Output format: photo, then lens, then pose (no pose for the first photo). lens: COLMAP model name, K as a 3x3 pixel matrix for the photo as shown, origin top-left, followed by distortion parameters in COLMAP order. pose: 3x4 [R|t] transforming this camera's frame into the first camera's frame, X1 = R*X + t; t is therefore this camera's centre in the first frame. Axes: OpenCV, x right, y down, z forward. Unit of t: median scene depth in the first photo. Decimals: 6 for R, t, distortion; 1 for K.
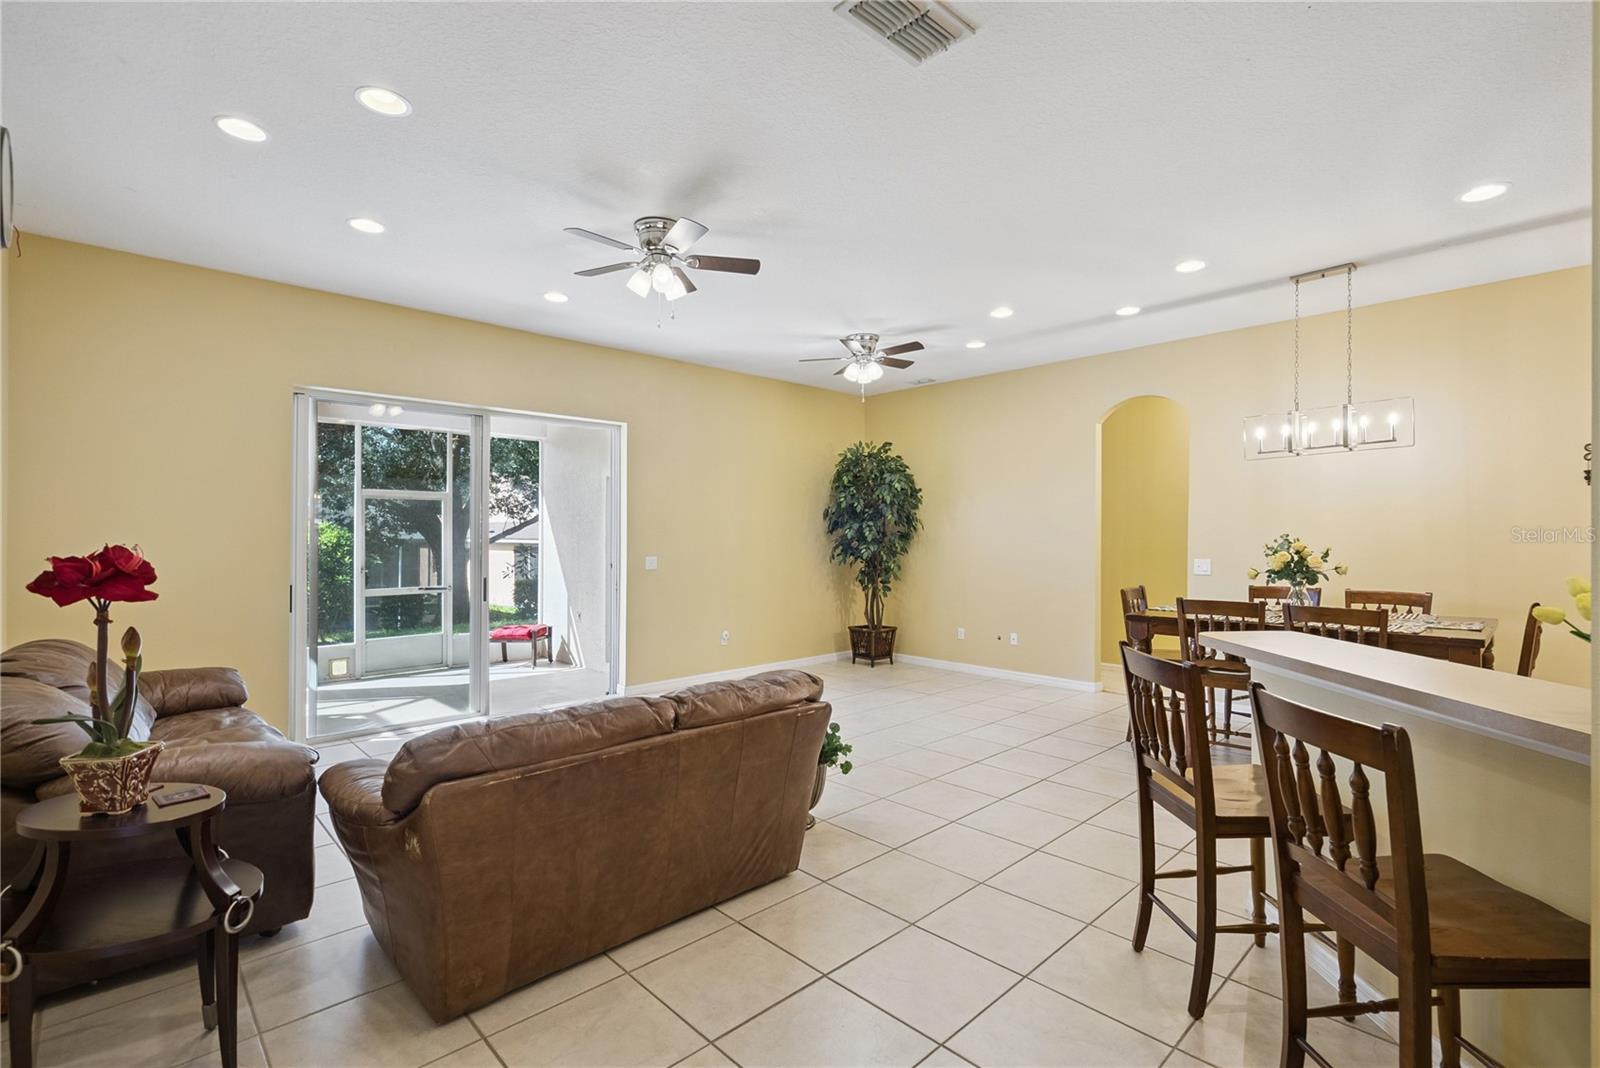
lens RADIAL K [[732.7, 0, 802.5], [0, 732.7, 542.8], [0, 0, 1]] dist [-0.006837, 0.003667]
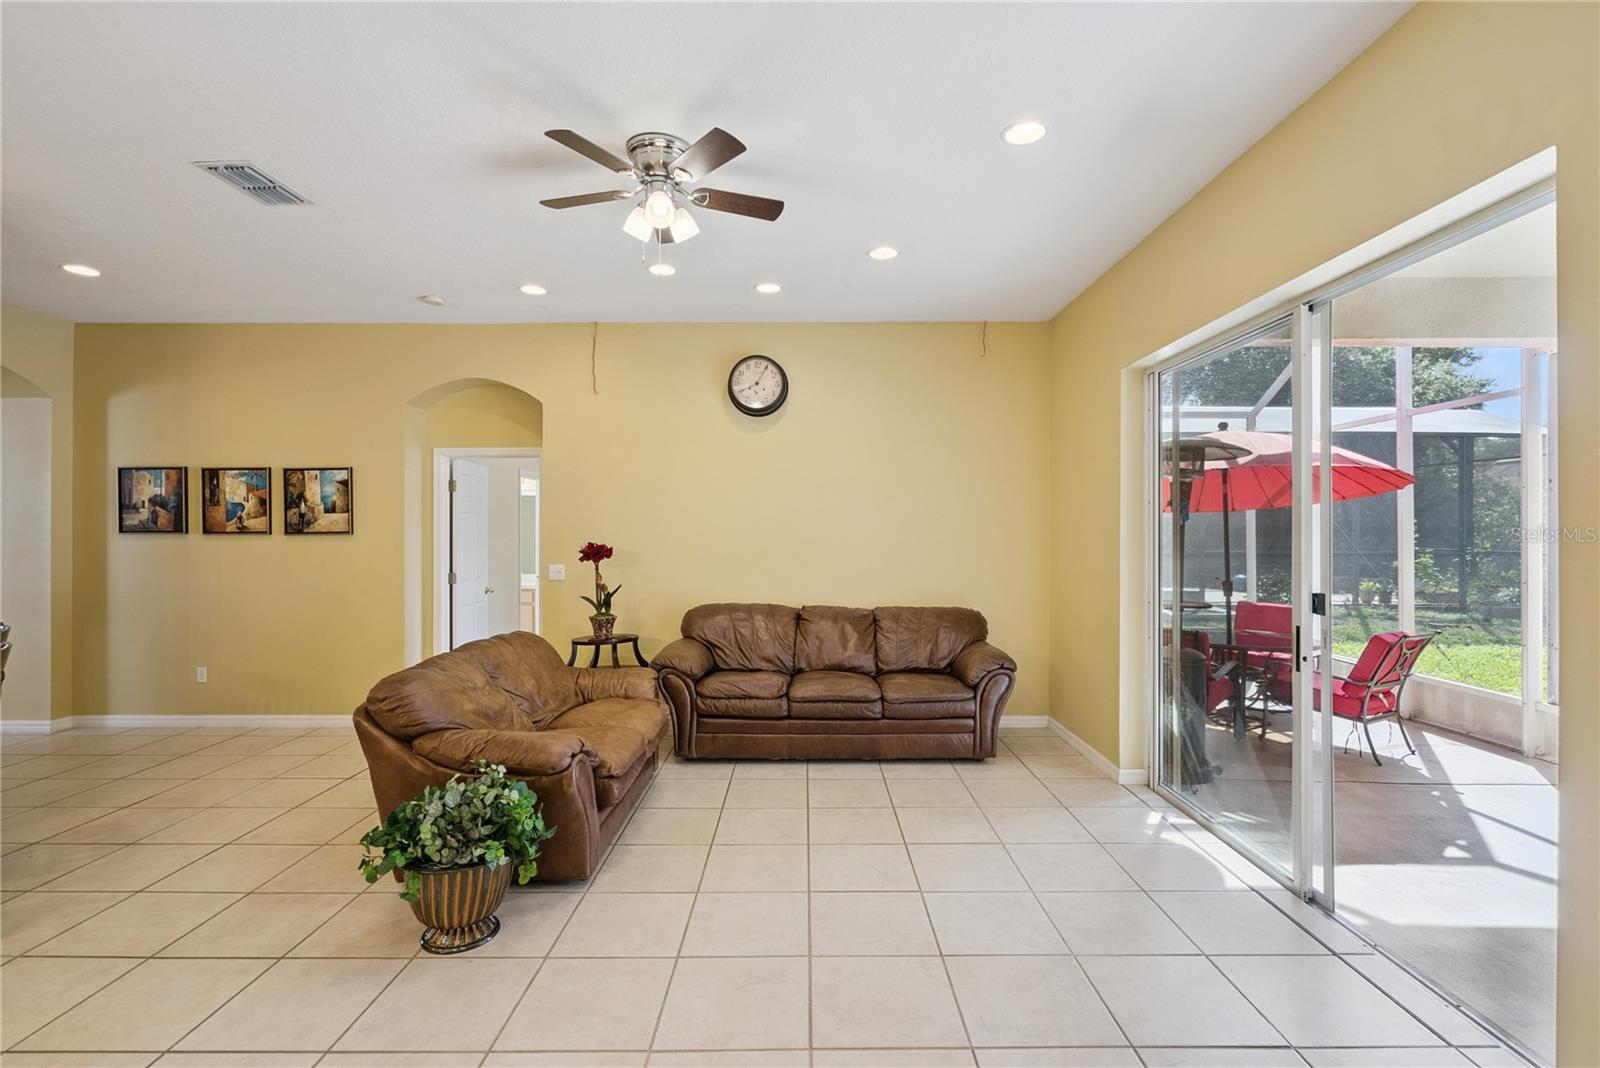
lens RADIAL K [[732.7, 0, 809.2], [0, 732.7, 530.9], [0, 0, 1]] dist [-0.006837, 0.003667]
pose [[-0.689490, -0.002190, -0.724292, 0.219376], [-0.006244, 0.999976, 0.002921, -0.022618], [0.724268, 0.006537, -0.689488, 1.414609]]
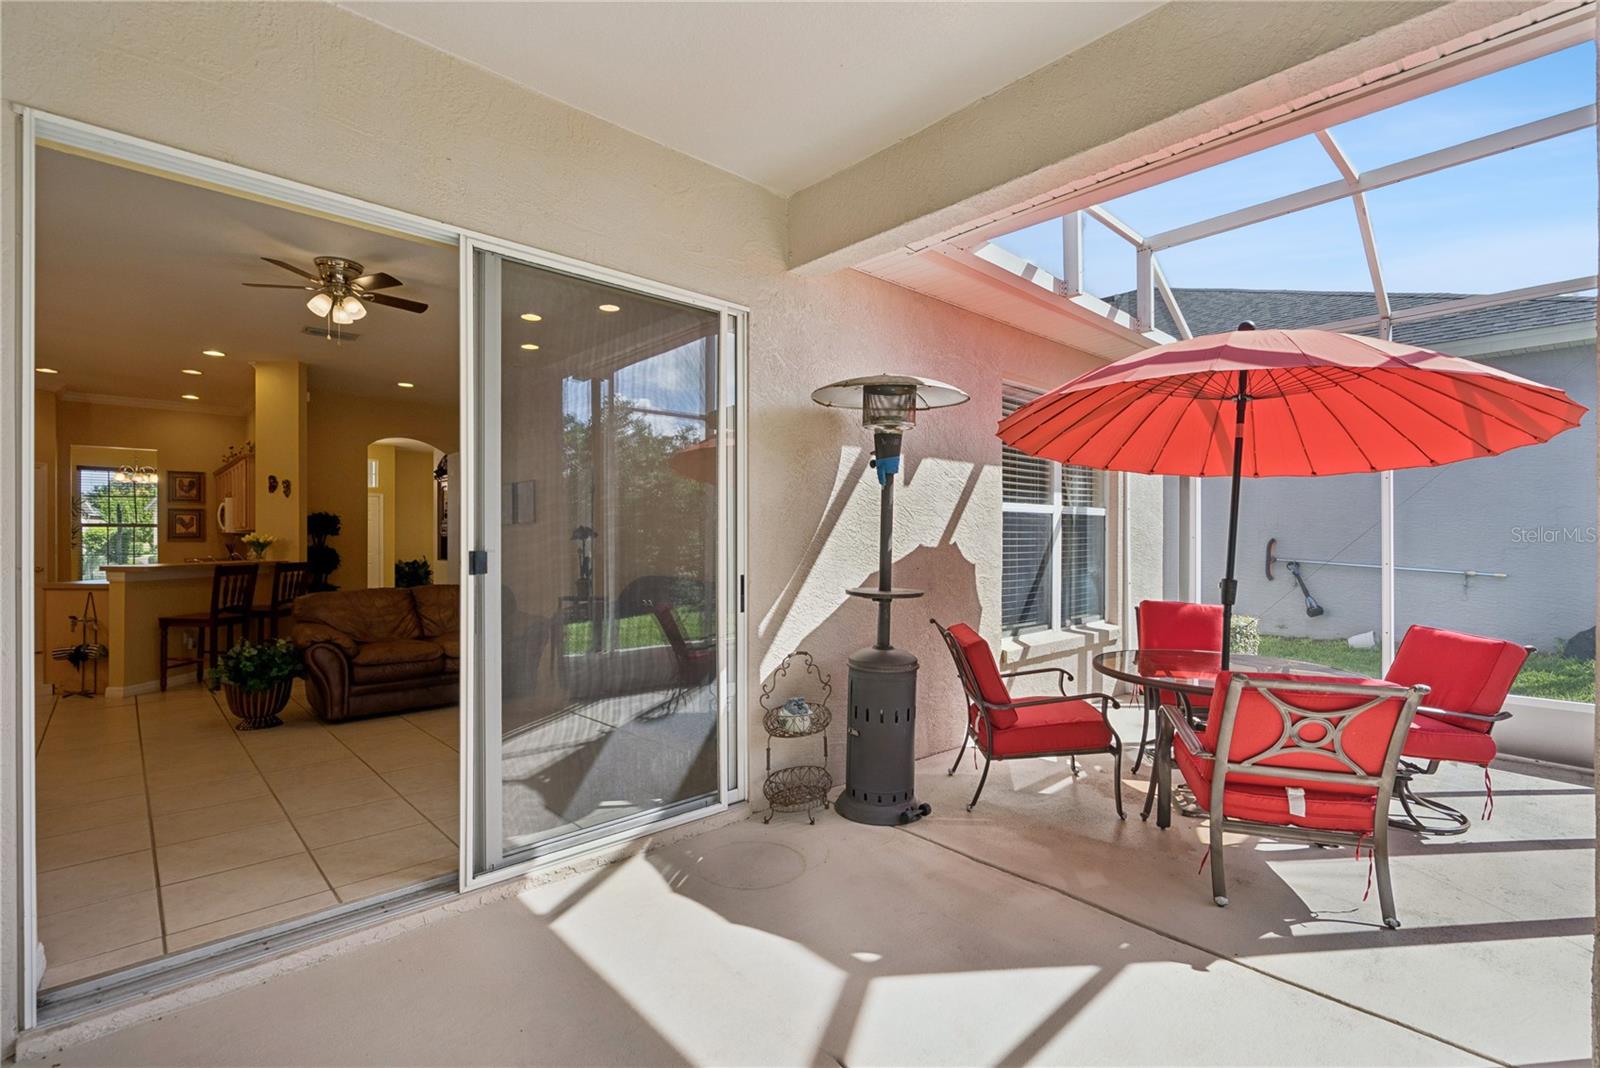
lens RADIAL K [[732.7, 0, 808.4], [0, 732.7, 545.7], [0, 0, 1]] dist [-0.006837, 0.003667]
pose [[-0.999985, -0.002212, 0.005043, -0.840406], [-0.002144, 0.999908, 0.013404, 0.020004], [-0.005072, 0.013393, -0.999897, 1.891960]]
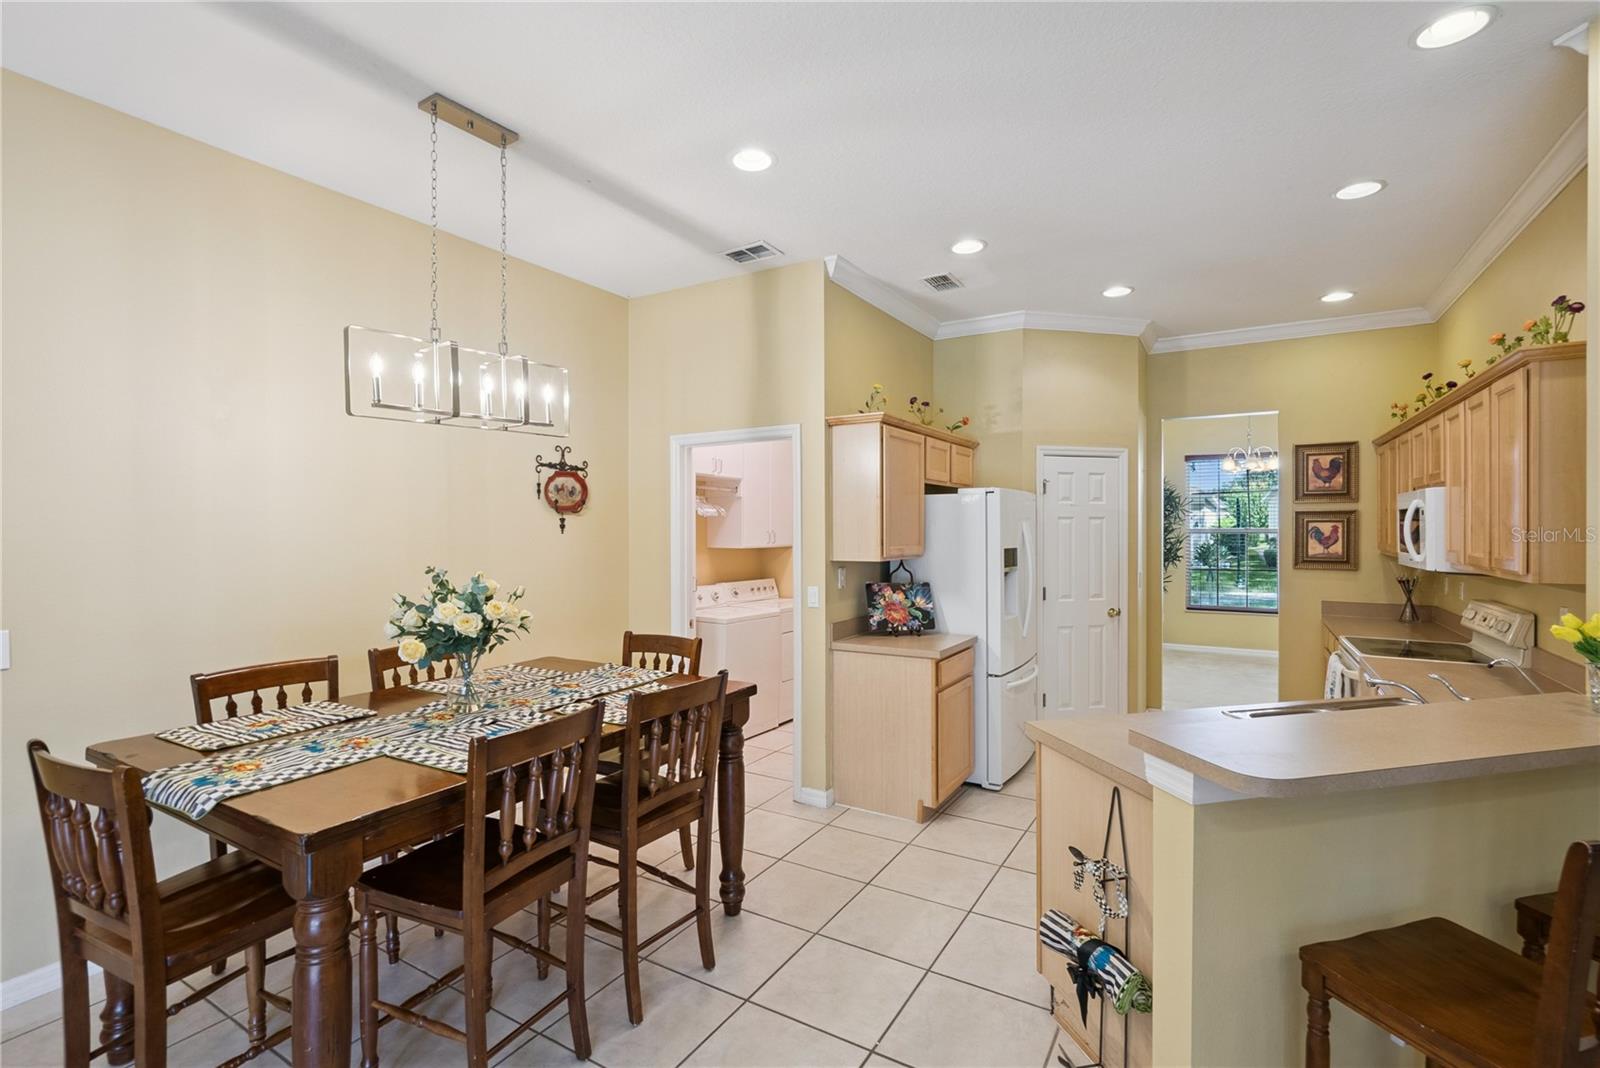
lens RADIAL K [[732.7, 0, 804.1], [0, 732.7, 531.1], [0, 0, 1]] dist [-0.006837, 0.003667]
pose [[-0.266456, -0.005209, 0.963833, 0.070904], [0.009477, 0.999923, 0.008024, -0.039662], [-0.963801, 0.011272, -0.266386, 0.896036]]
